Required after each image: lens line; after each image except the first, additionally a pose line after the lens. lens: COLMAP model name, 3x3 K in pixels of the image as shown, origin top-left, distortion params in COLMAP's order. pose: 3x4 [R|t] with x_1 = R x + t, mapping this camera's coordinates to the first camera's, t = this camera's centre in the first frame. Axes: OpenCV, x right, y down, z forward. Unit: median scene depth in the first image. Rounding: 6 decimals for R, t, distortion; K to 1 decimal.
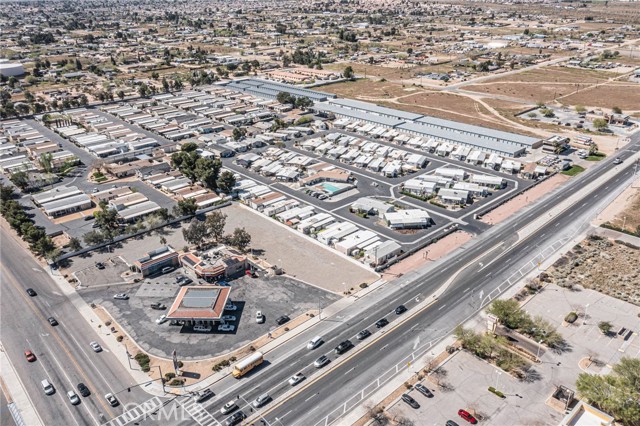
lens RADIAL K [[508.8, 0, 320.0], [0, 508.8, 213.0], [0, 0, 1]] dist [-0.035871, 0.000204]
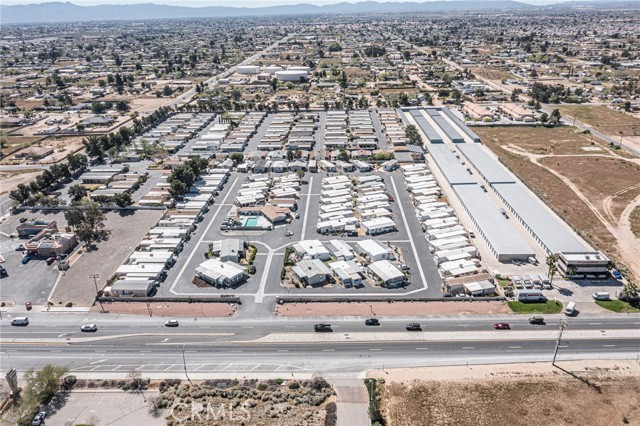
lens RADIAL K [[508.8, 0, 320.0], [0, 508.8, 213.0], [0, 0, 1]] dist [-0.035871, 0.000204]
pose [[0.715794, 0.266277, -0.645550, 0.699738], [-0.286427, 0.955055, 0.076349, -0.170890], [0.636866, 0.130253, 0.759892, 0.340016]]
